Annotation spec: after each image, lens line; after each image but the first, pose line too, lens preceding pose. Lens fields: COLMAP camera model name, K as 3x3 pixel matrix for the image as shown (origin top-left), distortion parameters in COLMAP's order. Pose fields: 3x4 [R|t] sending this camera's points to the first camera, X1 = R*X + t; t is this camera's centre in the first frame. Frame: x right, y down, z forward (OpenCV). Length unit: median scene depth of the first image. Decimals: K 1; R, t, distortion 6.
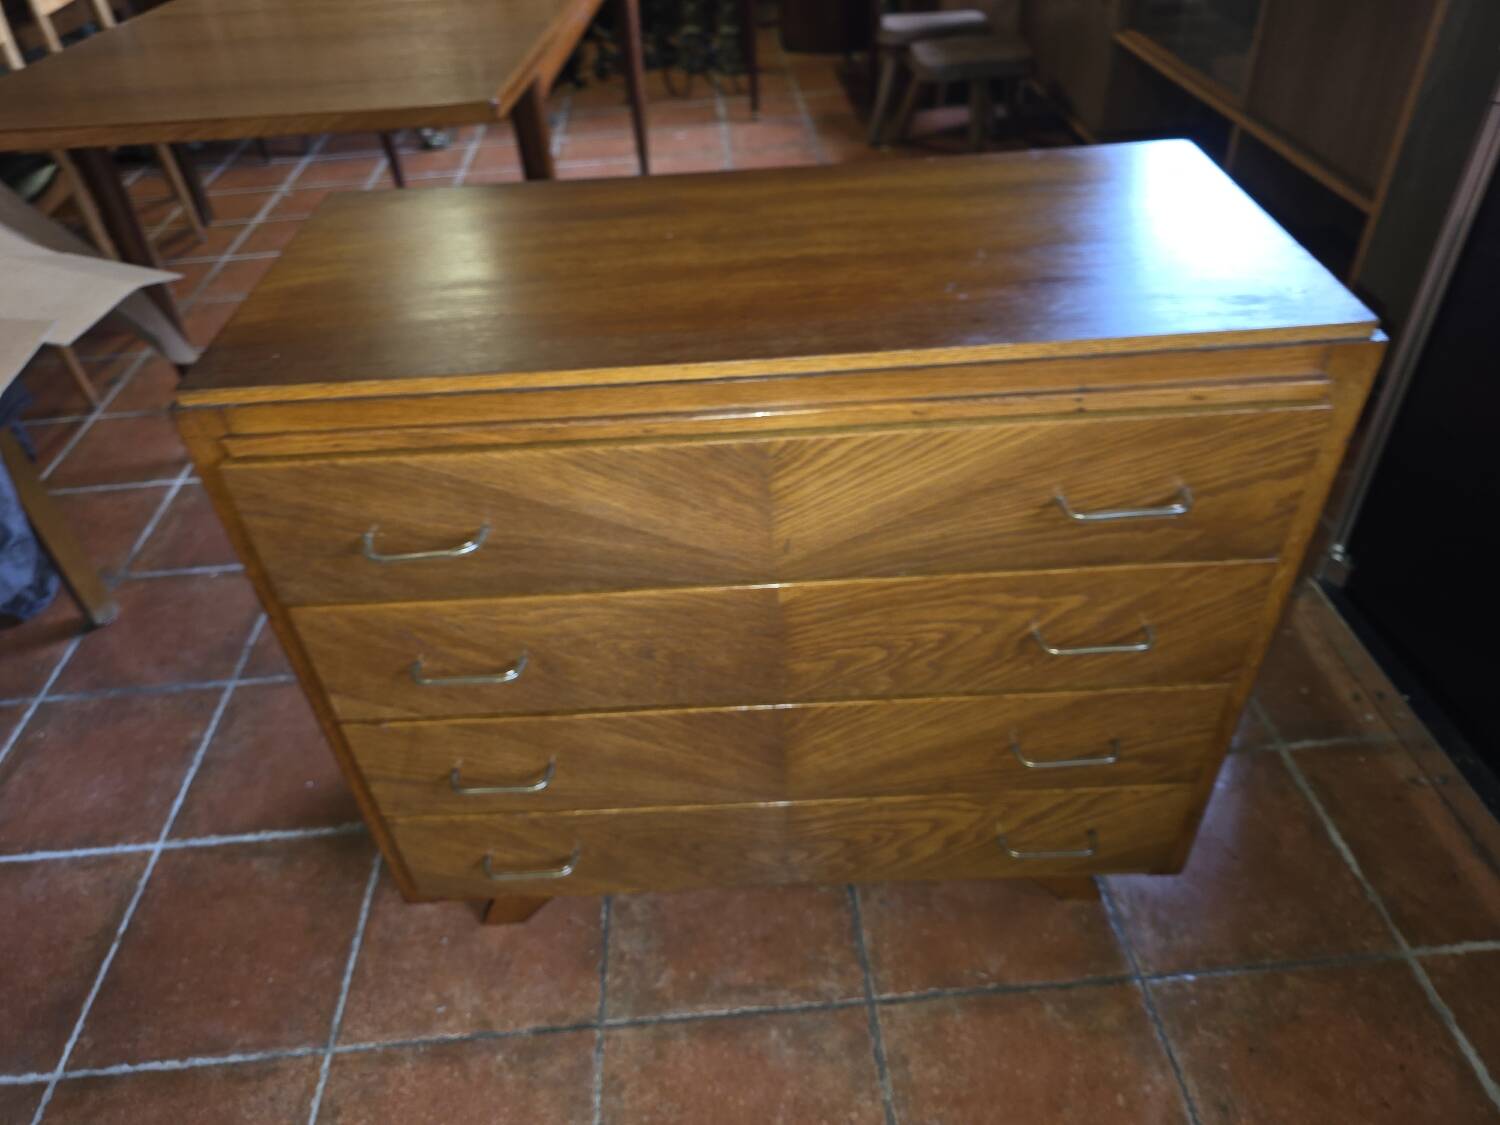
lens RADIAL K [[1015.5, 0, 743.1], [0, 1015.5, 567.4], [0, 0, 1]] dist [0.027026, -0.019318]
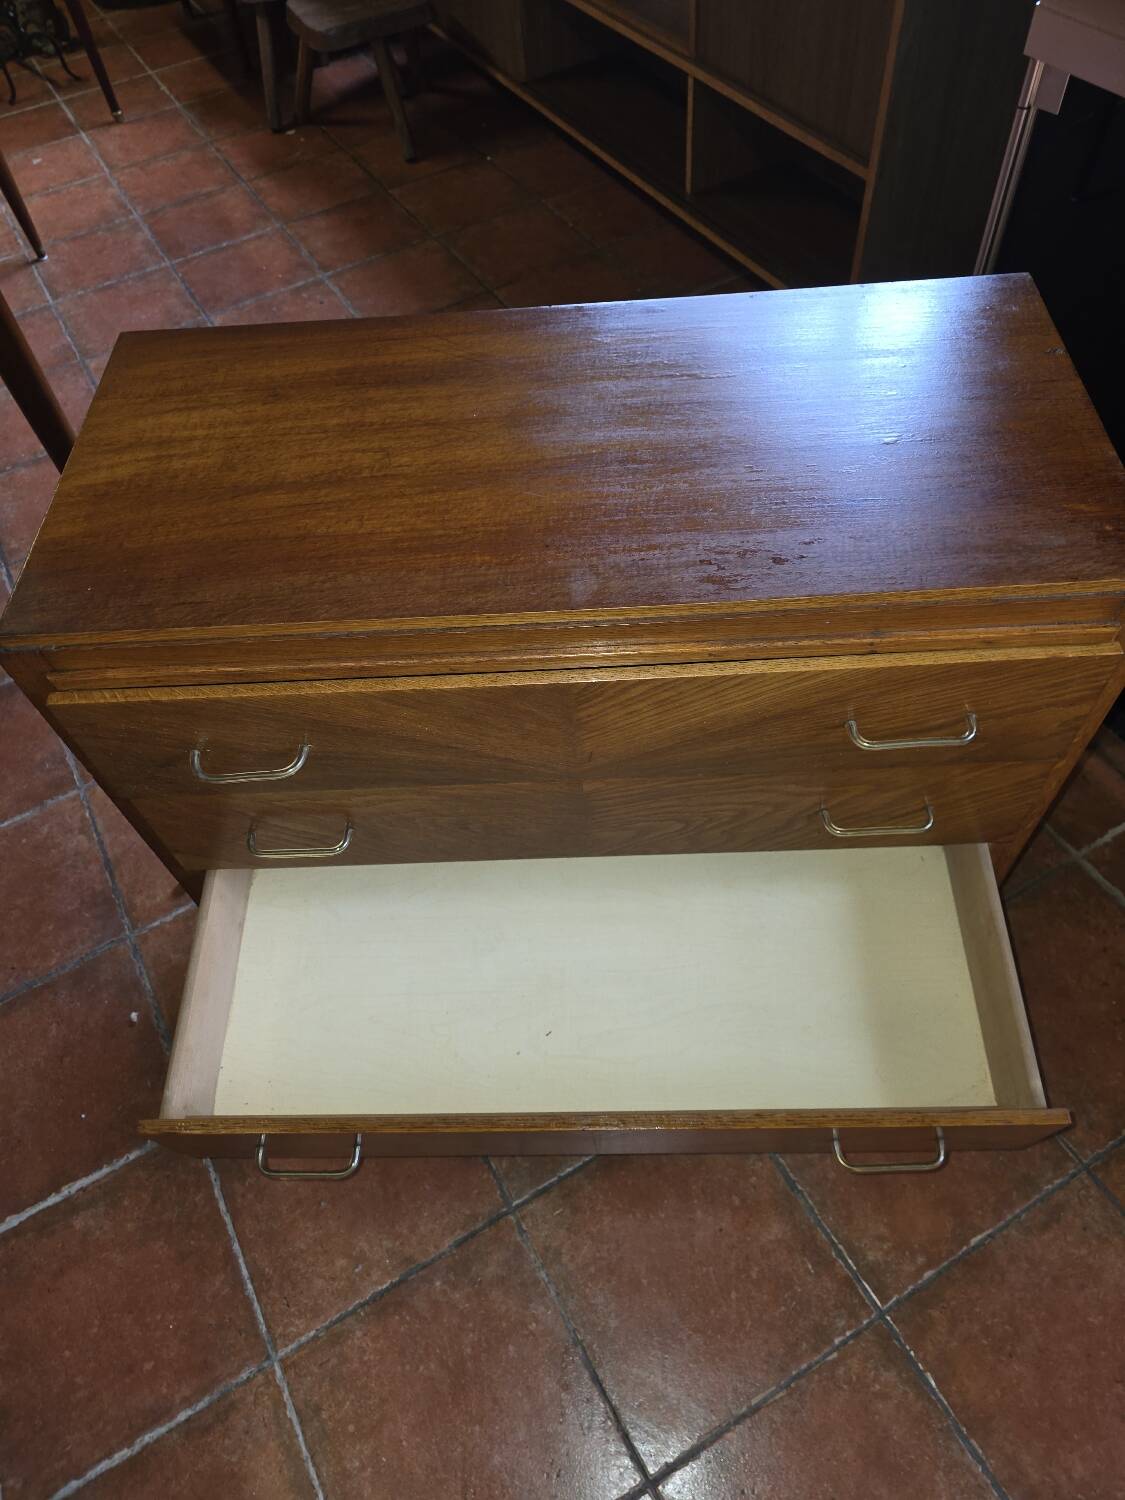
lens RADIAL K [[1000.2, 0, 567.6], [0, 1000.2, 747.2], [0, 0, 1]] dist [0.031423, -0.022354]
pose [[0.897168, -0.360242, 0.255567, -0.180460], [0.292683, 0.918222, 0.266845, -0.260288], [-0.330796, -0.164604, 0.929236, 0.078983]]
